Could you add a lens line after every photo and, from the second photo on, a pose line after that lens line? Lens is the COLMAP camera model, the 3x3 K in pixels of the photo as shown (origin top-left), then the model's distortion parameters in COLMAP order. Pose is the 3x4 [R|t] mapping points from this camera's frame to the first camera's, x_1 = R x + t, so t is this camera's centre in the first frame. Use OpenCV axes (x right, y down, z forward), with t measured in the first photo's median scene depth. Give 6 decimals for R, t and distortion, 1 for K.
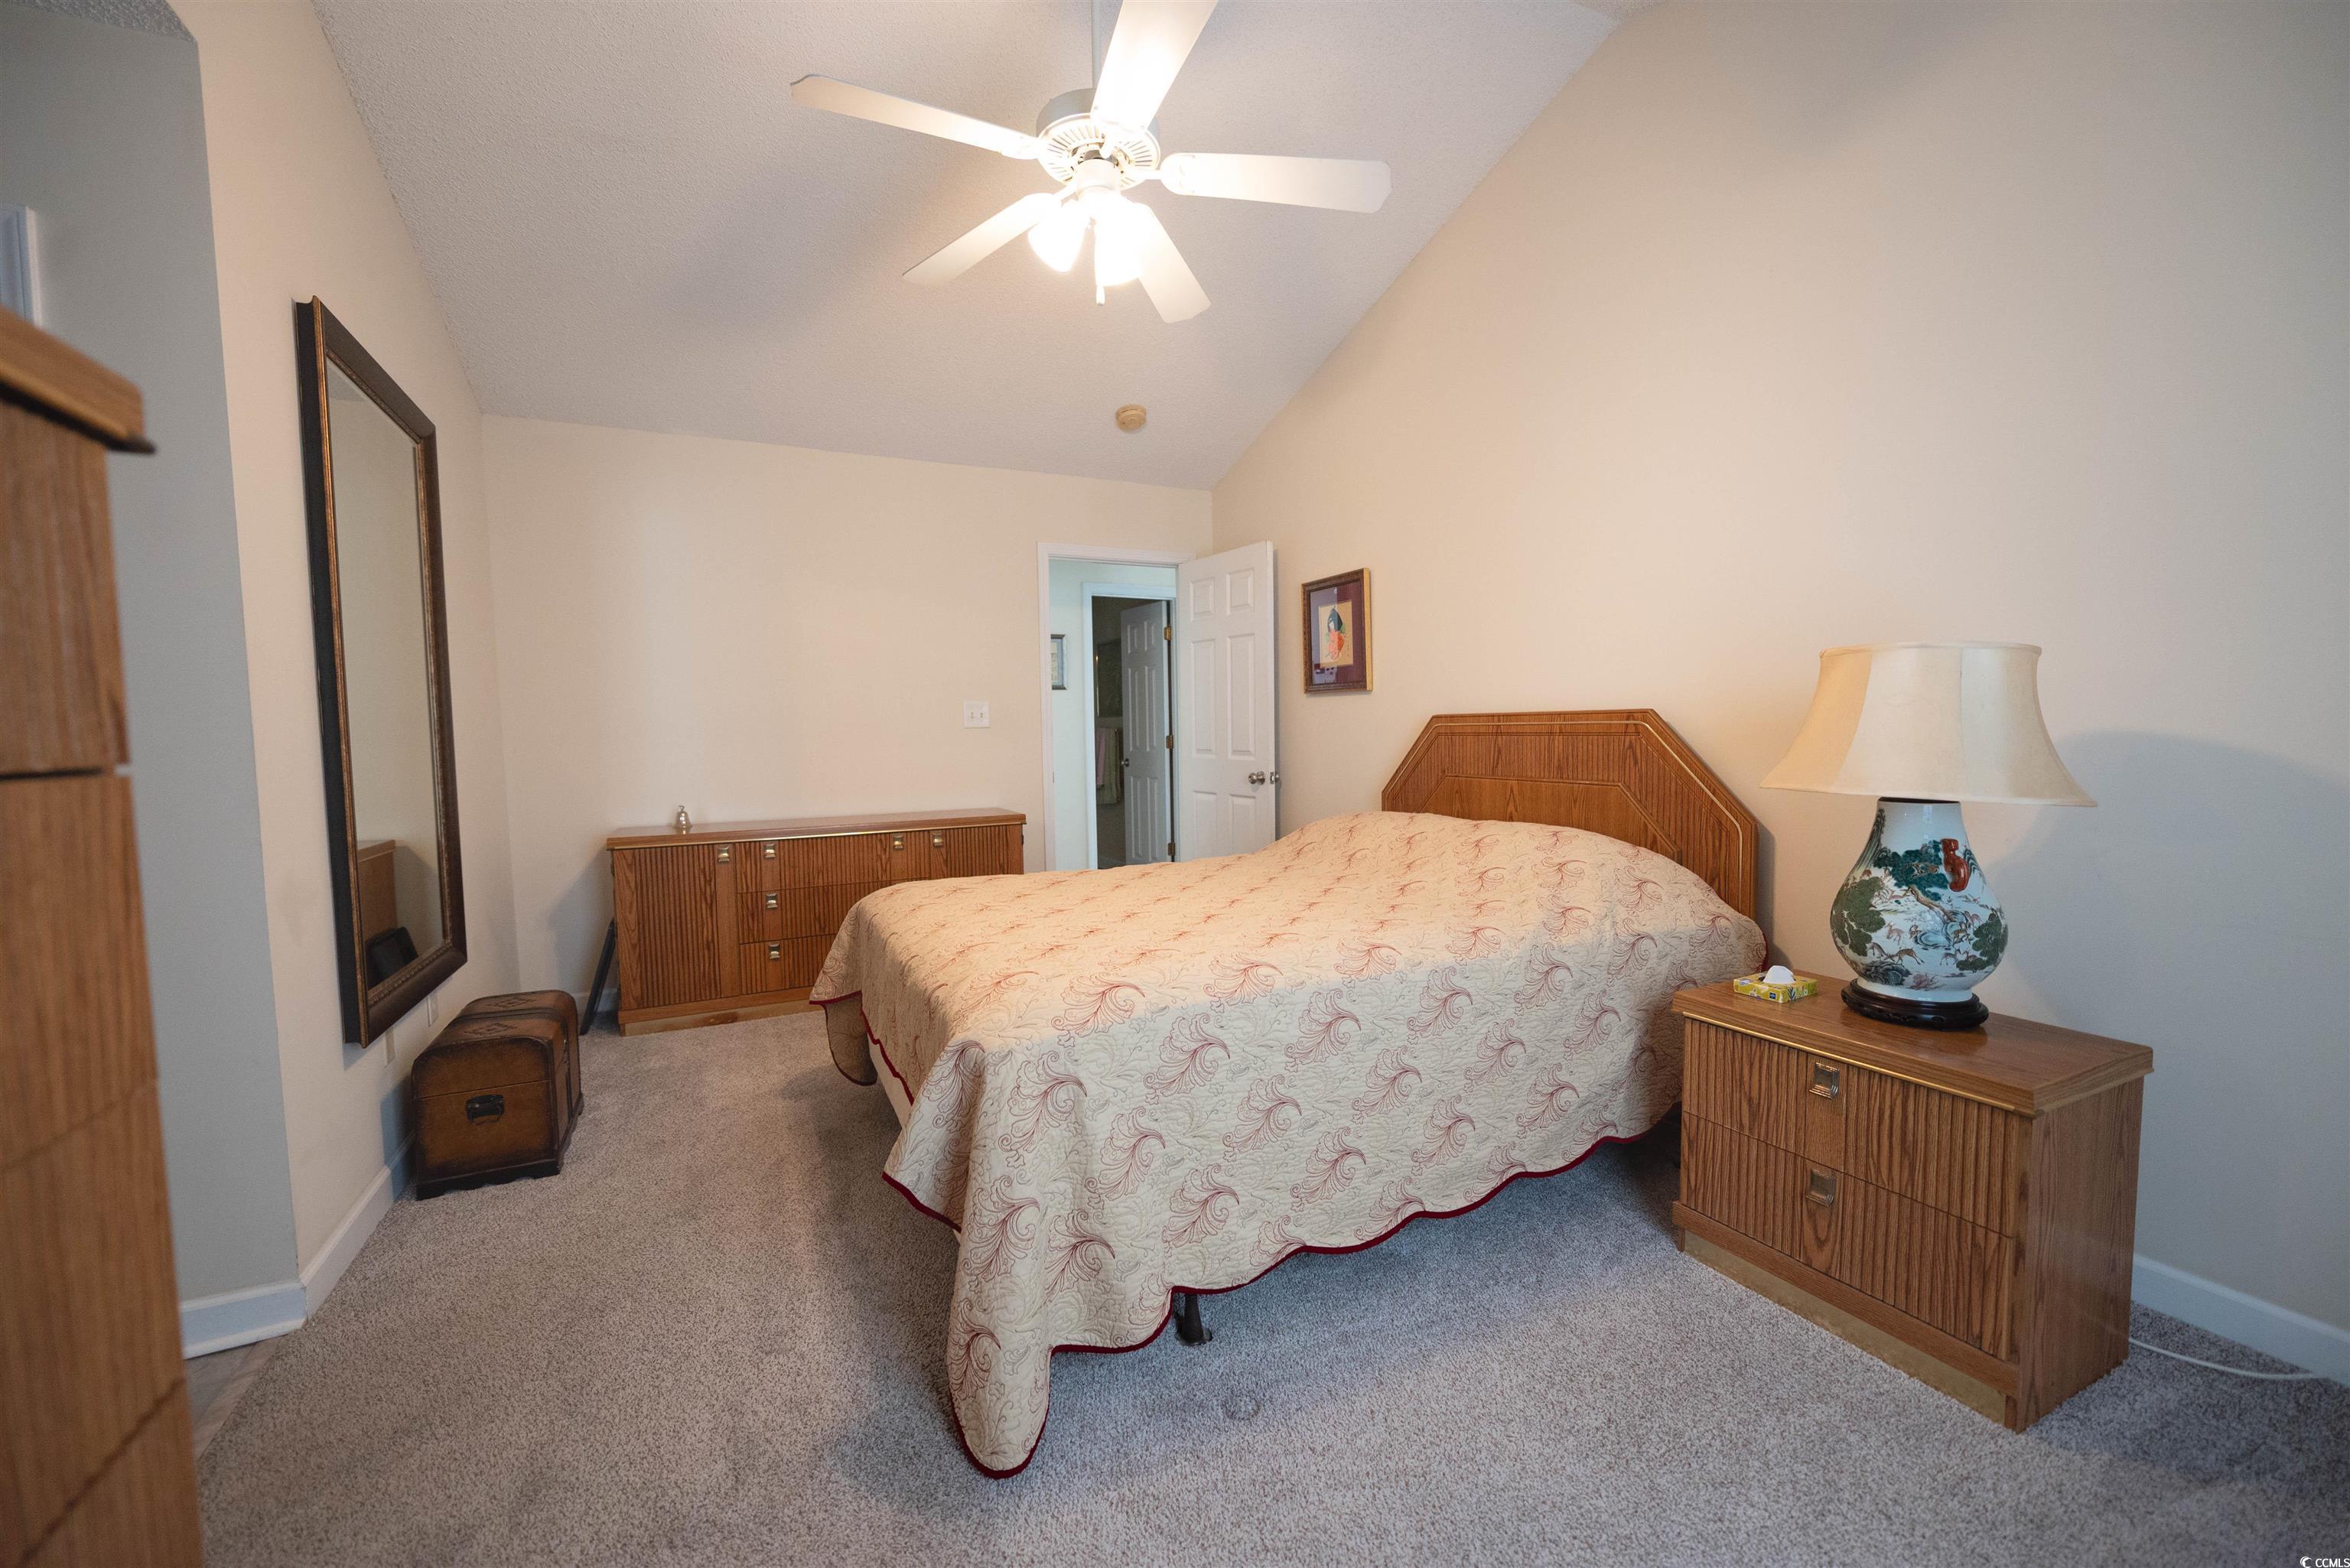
lens RADIAL K [[929.9, 0, 1175.0], [0, 929.9, 784.0], [0, 0, 1]] dist [-0.005698, -0.000558]
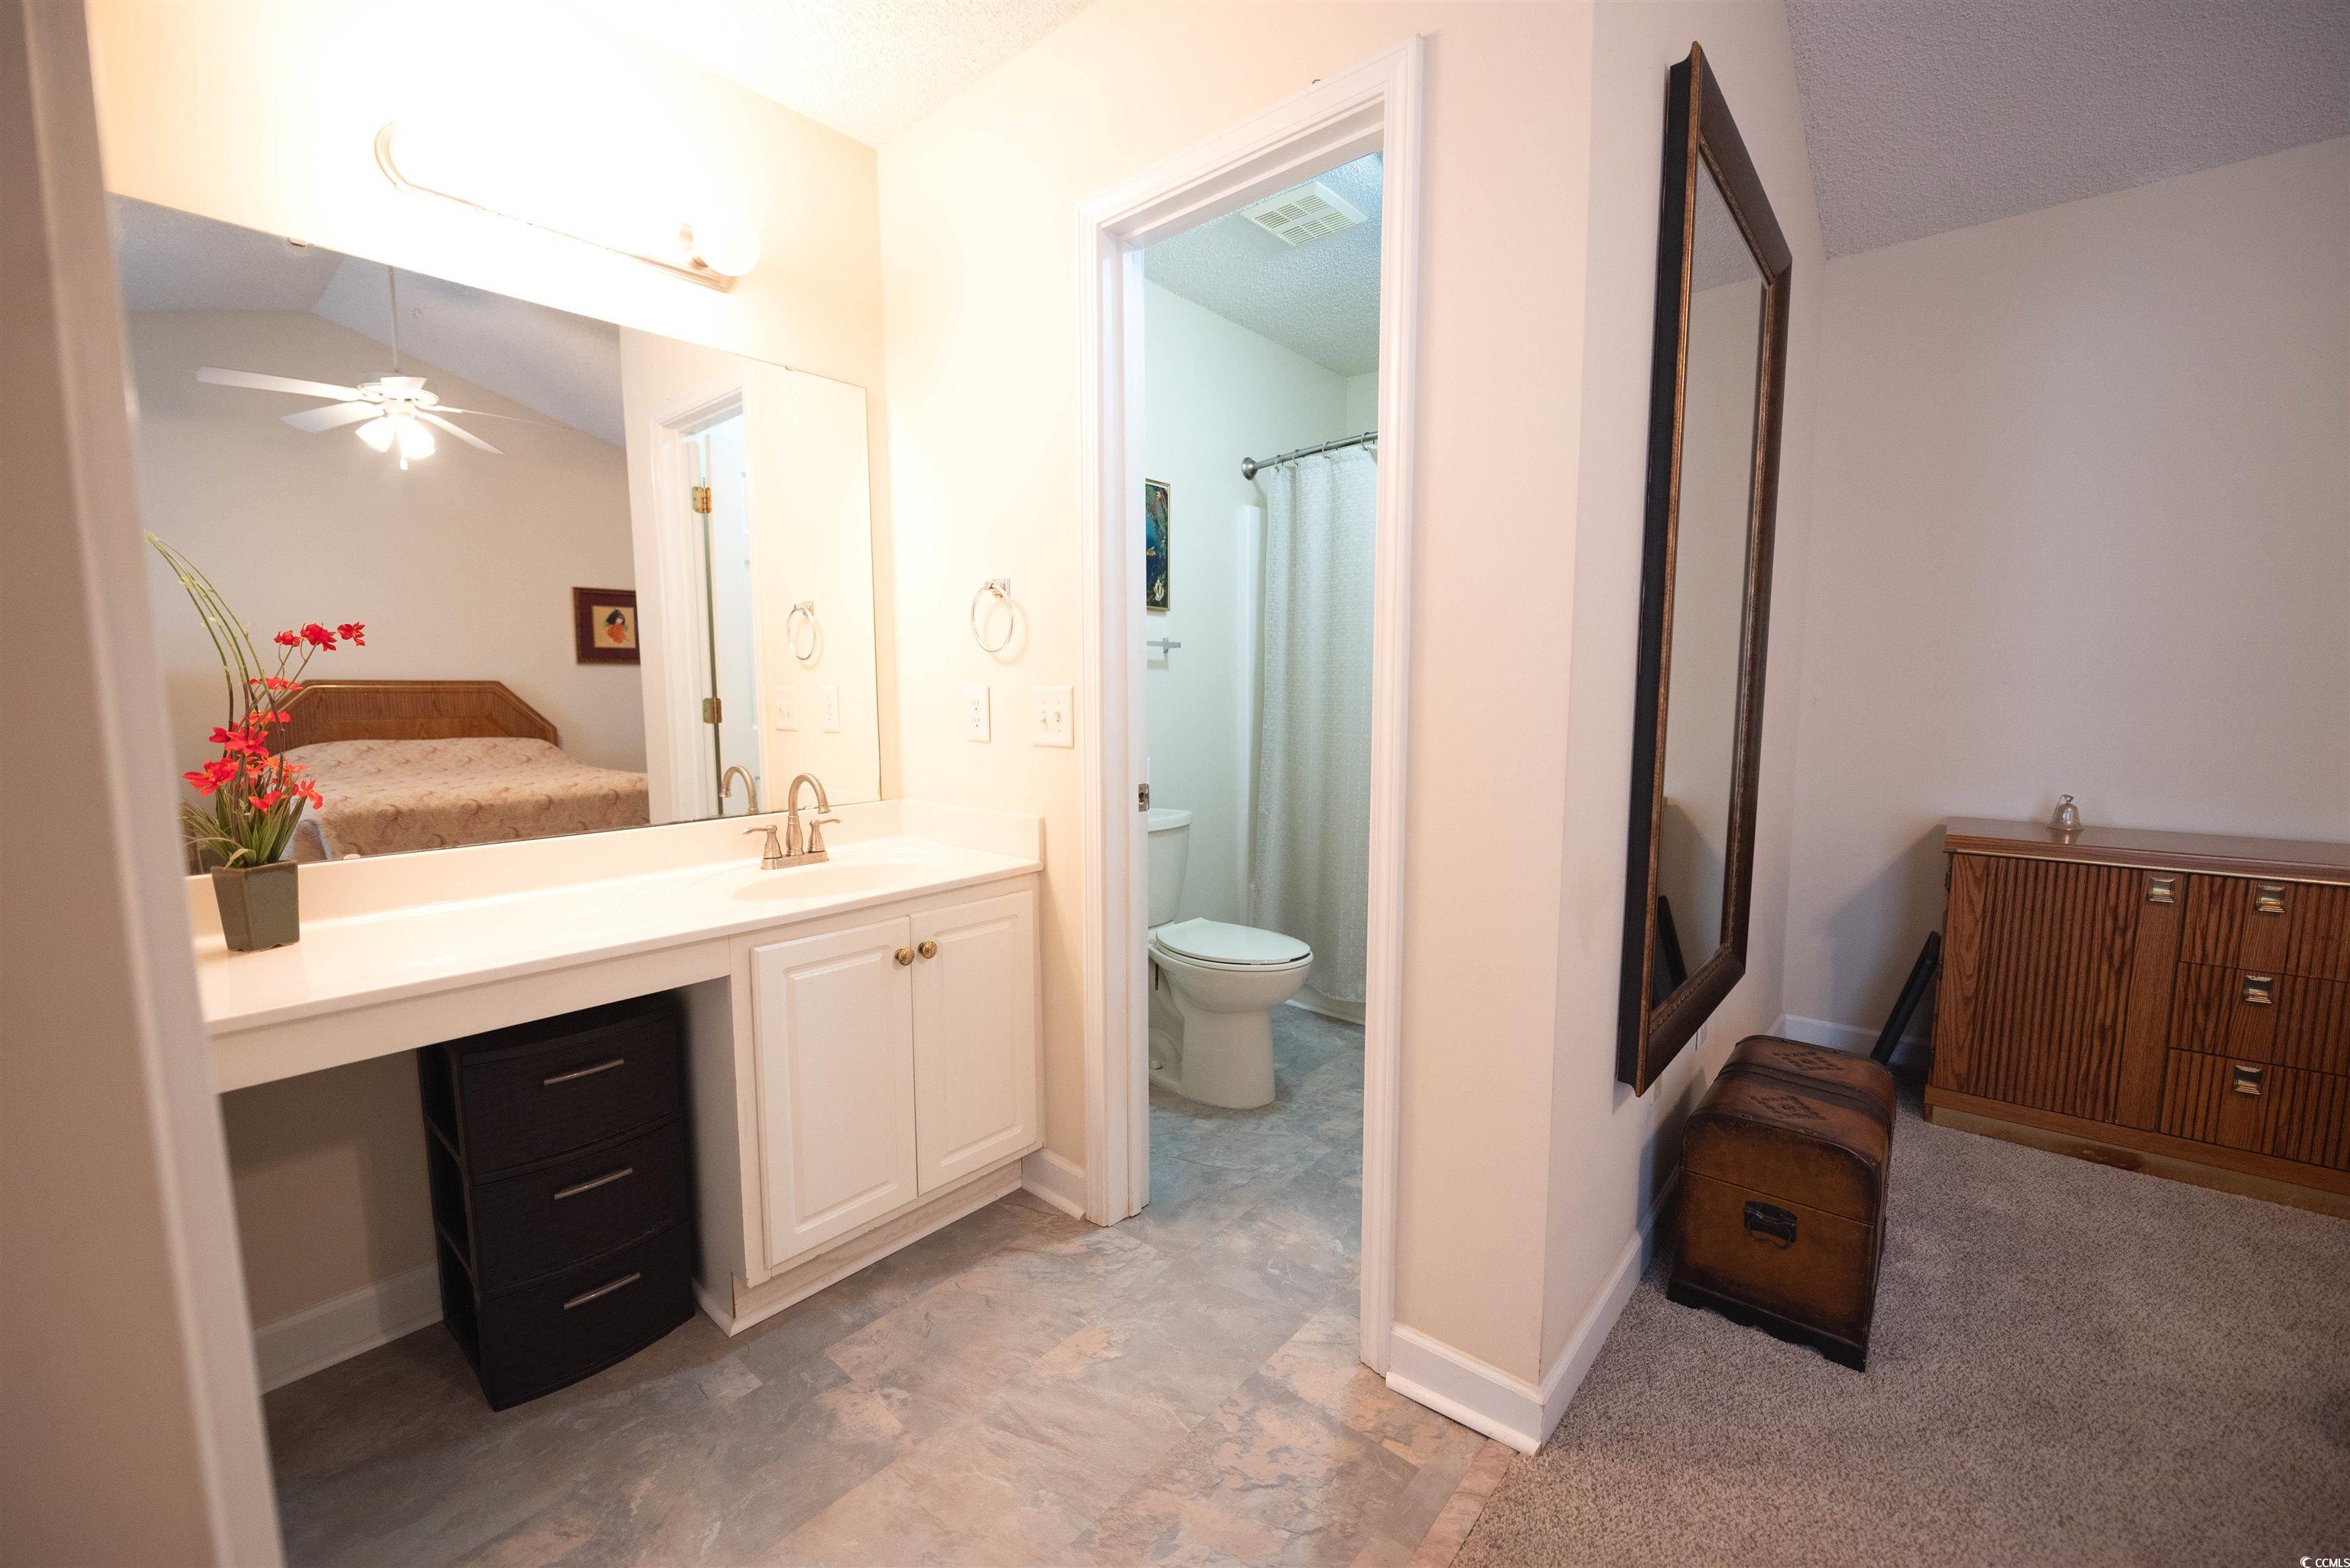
lens RADIAL K [[929.9, 0, 1175.0], [0, 929.9, 784.0], [0, 0, 1]] dist [-0.005698, -0.000558]
pose [[0.395076, 0.115430, -0.911368, -0.314138], [-0.065374, 0.993092, 0.097441, -0.009574], [0.916319, 0.021083, 0.399893, 0.299349]]
